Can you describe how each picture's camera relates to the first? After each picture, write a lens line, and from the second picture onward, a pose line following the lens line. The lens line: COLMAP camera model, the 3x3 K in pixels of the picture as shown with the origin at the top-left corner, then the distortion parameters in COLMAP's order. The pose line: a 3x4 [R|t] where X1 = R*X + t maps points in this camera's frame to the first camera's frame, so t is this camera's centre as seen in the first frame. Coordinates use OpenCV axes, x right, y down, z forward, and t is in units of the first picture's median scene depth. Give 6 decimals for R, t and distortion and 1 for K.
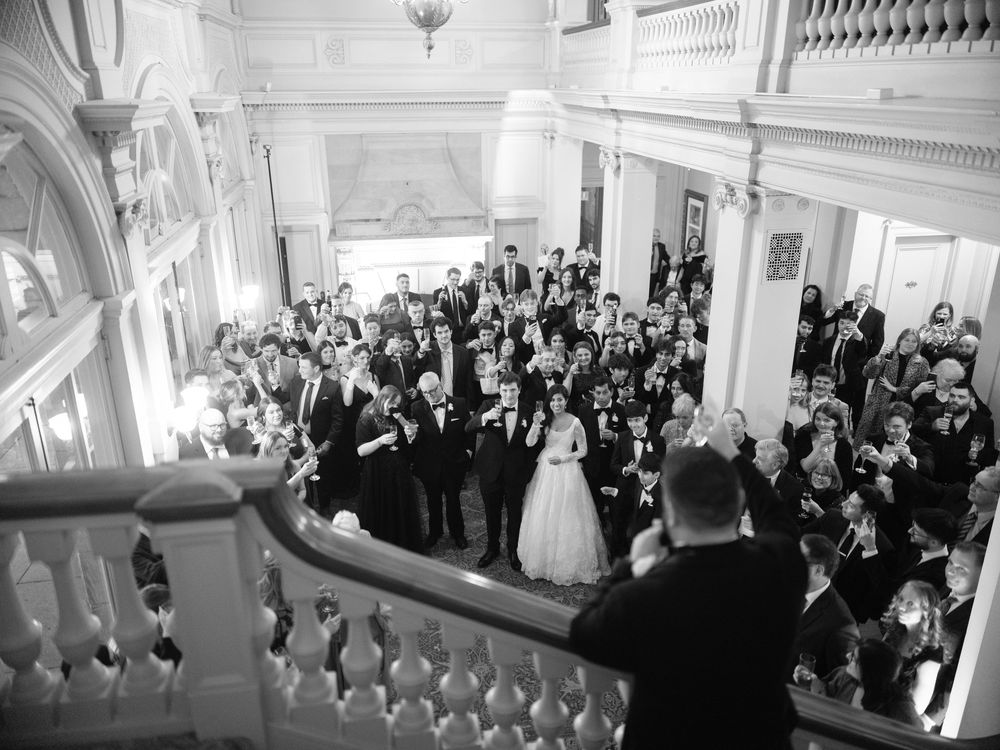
lens RADIAL K [[790.5, 0, 500.8], [0, 790.5, 378.8], [0, 0, 1]] dist [0.016471, -0.006677]
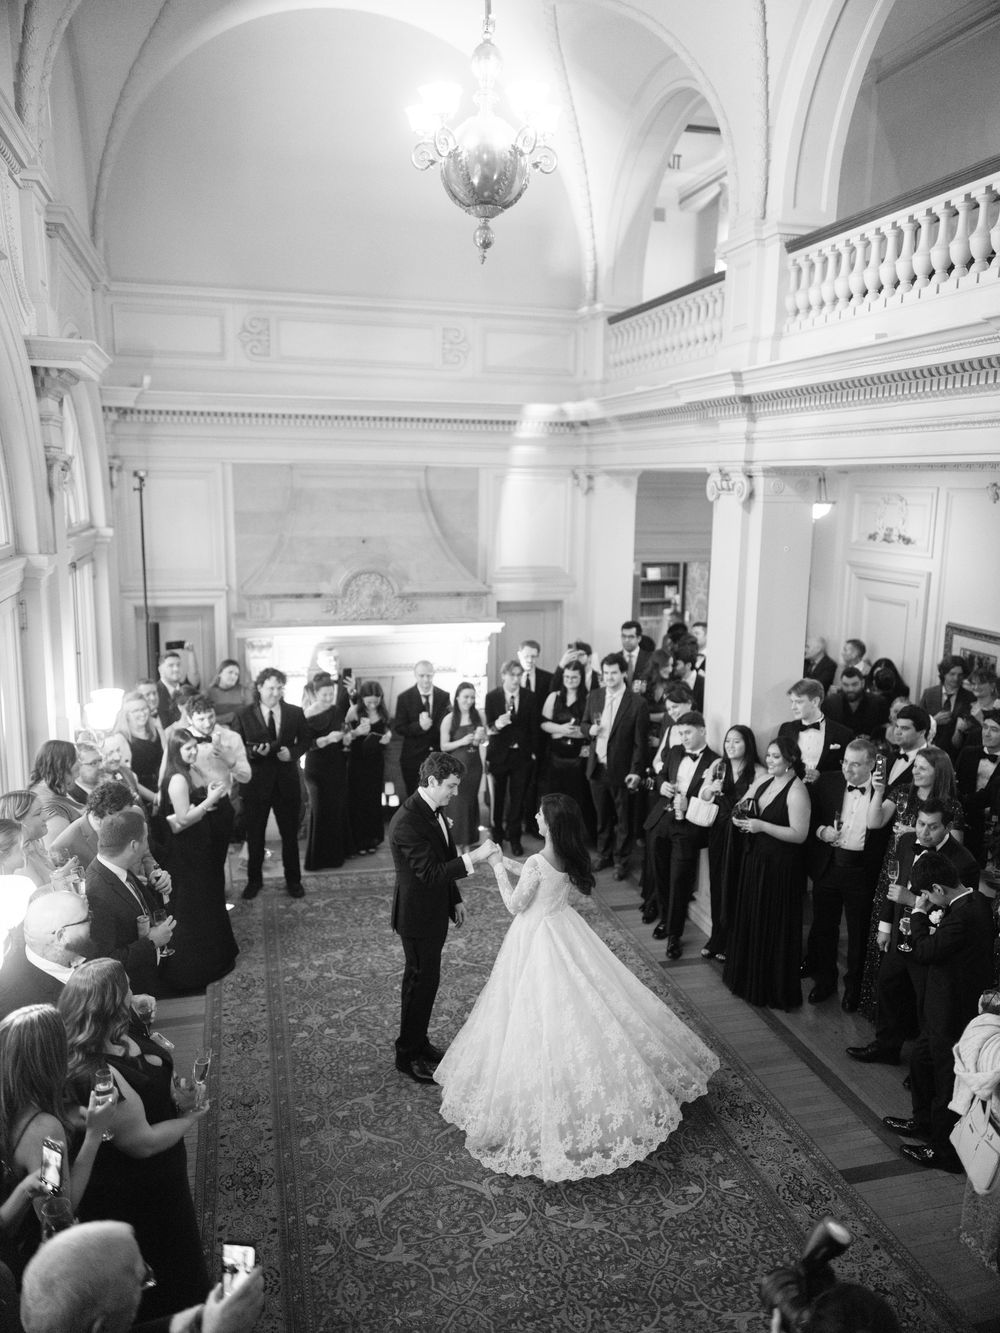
lens RADIAL K [[1053.7, 0, 500.5], [0, 1053.7, 662.3], [0, 0, 1]] dist [0.016471, -0.006677]
pose [[0.995935, 0.003298, 0.090016, -0.087350], [0.013663, 0.982235, -0.187159, 0.003690], [-0.089034, 0.187628, 0.978197, 0.201826]]
